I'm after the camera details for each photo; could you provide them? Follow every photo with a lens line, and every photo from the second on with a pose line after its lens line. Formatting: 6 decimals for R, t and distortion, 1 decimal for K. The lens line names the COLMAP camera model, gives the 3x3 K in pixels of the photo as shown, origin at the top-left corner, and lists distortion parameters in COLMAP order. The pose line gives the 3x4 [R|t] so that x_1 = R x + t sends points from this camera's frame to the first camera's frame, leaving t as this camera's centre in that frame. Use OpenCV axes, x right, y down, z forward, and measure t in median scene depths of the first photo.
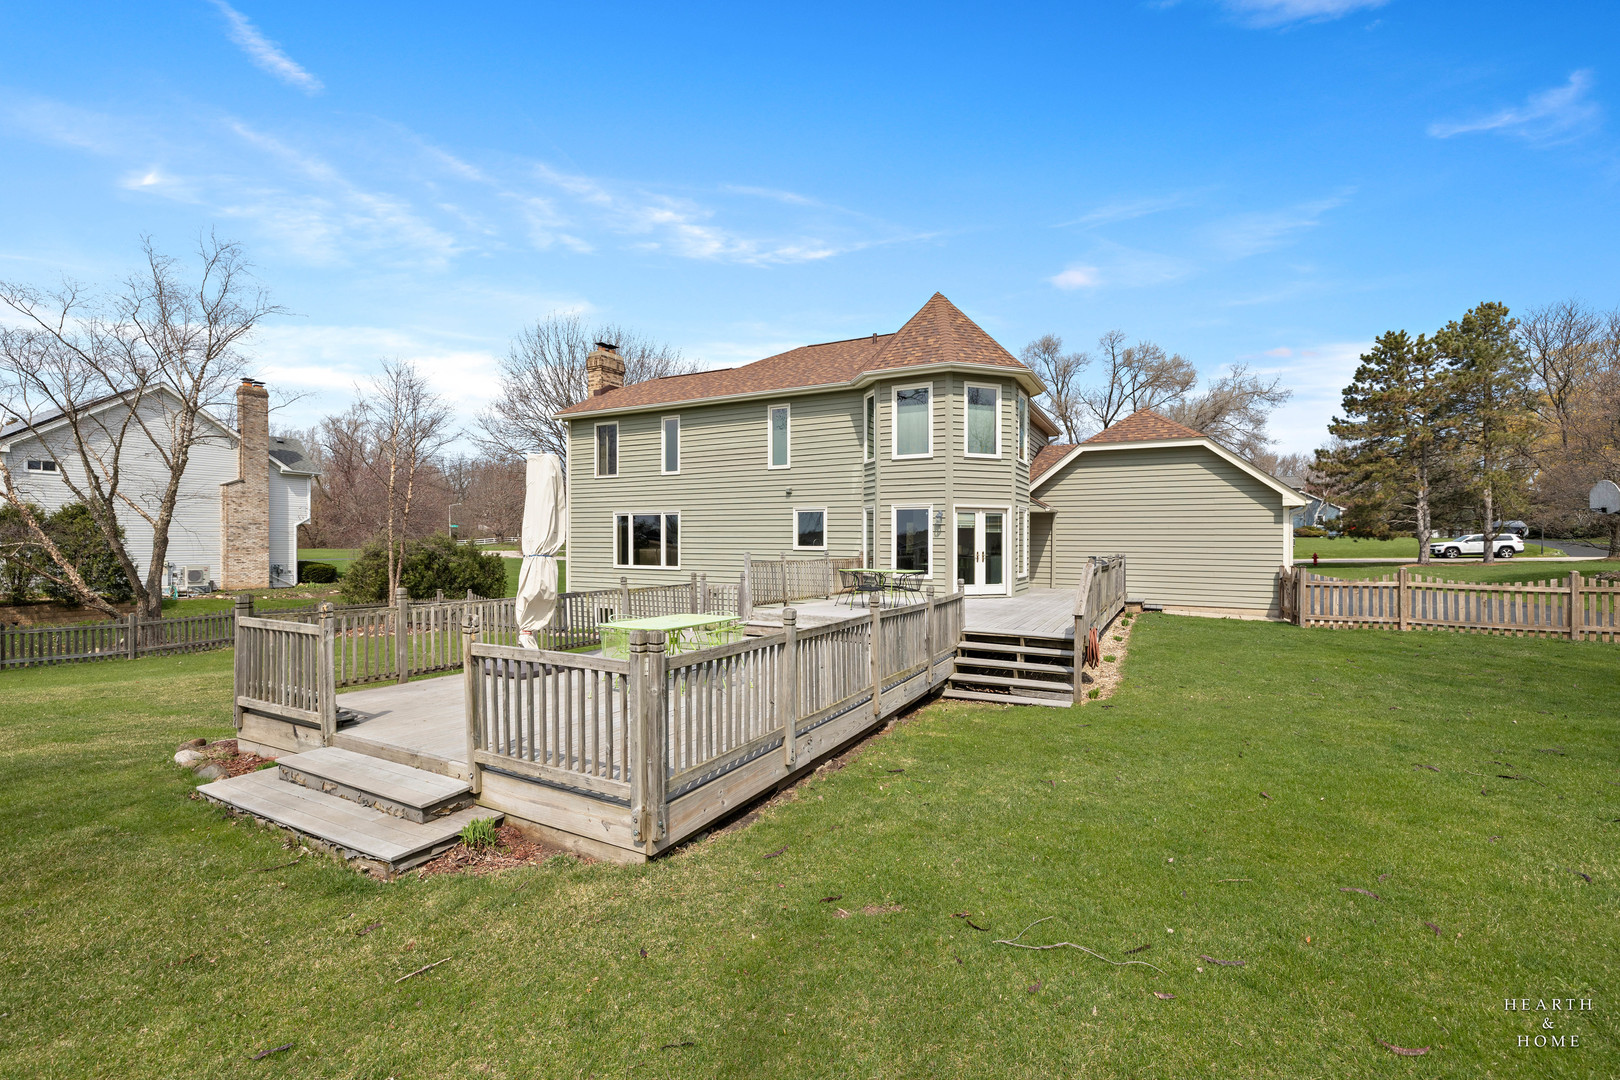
lens RADIAL K [[679.4, 0, 809.5], [0, 679.4, 539.6], [0, 0, 1]] dist [-0.002653, 0.000128]
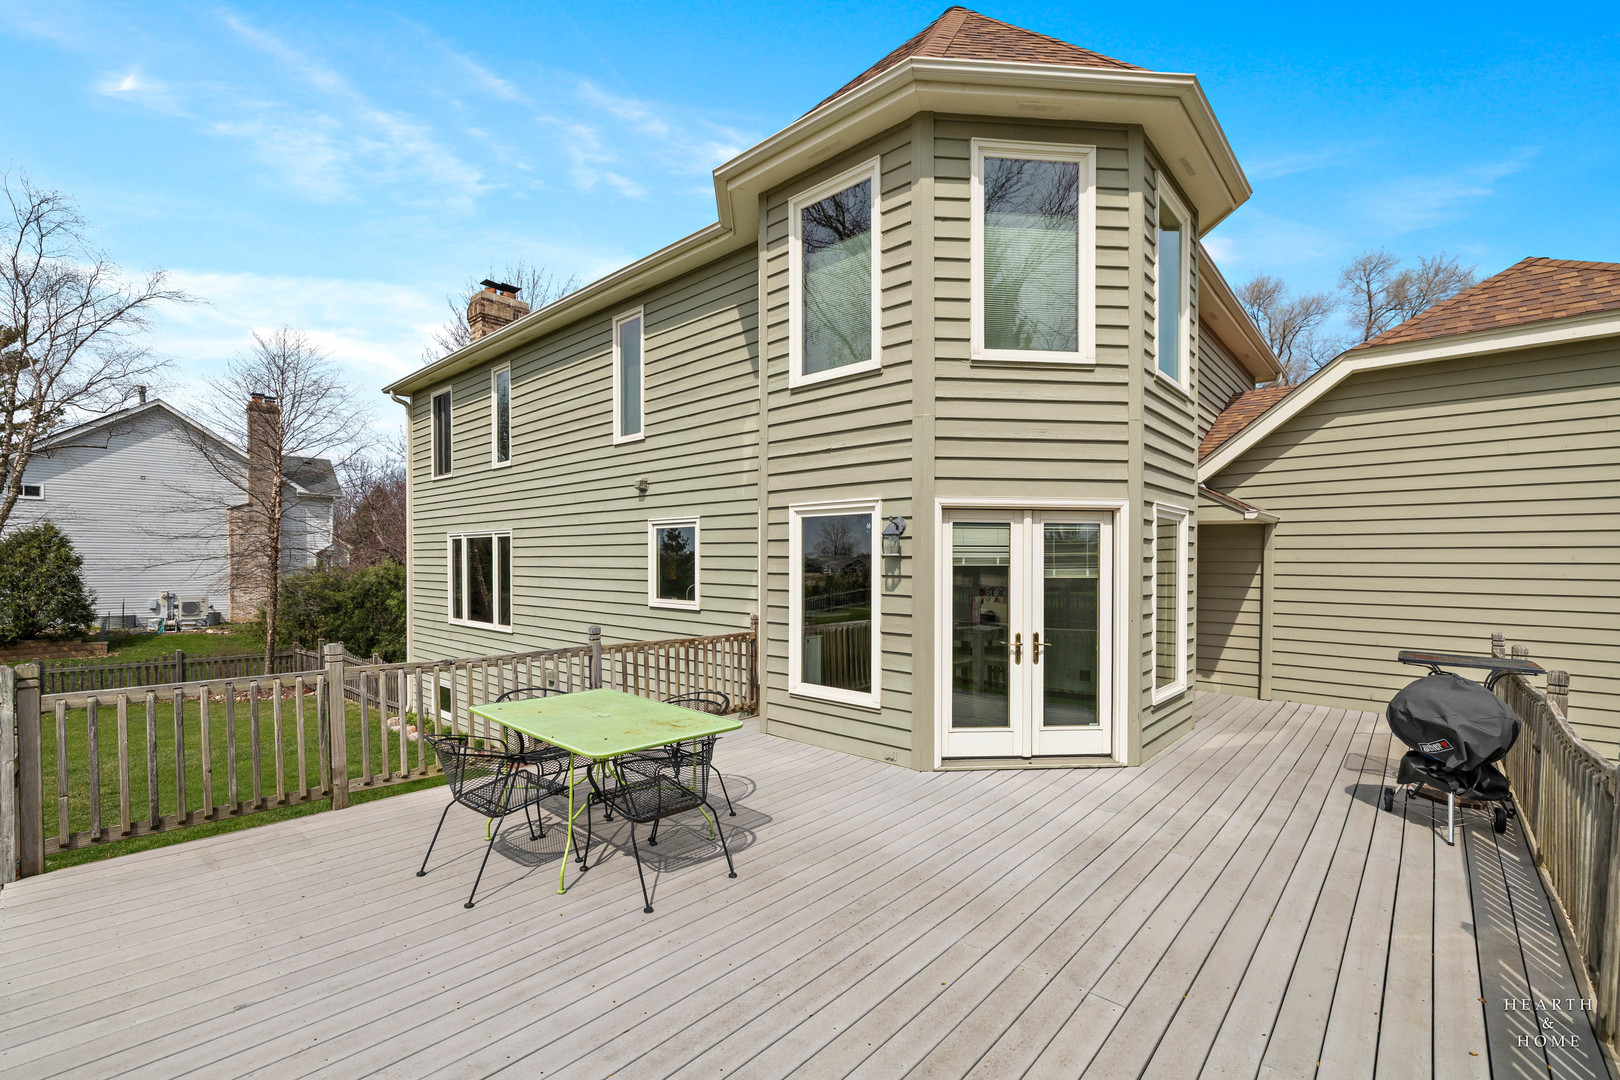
lens RADIAL K [[679.4, 0, 779.5], [0, 679.4, 569.1], [0, 0, 1]] dist [-0.002653, 0.000128]
pose [[0.962396, 0.004129, -0.271618, 0.207854], [-0.001456, 0.999949, 0.010040, -0.017364], [0.271646, -0.009267, 0.962353, 0.583585]]
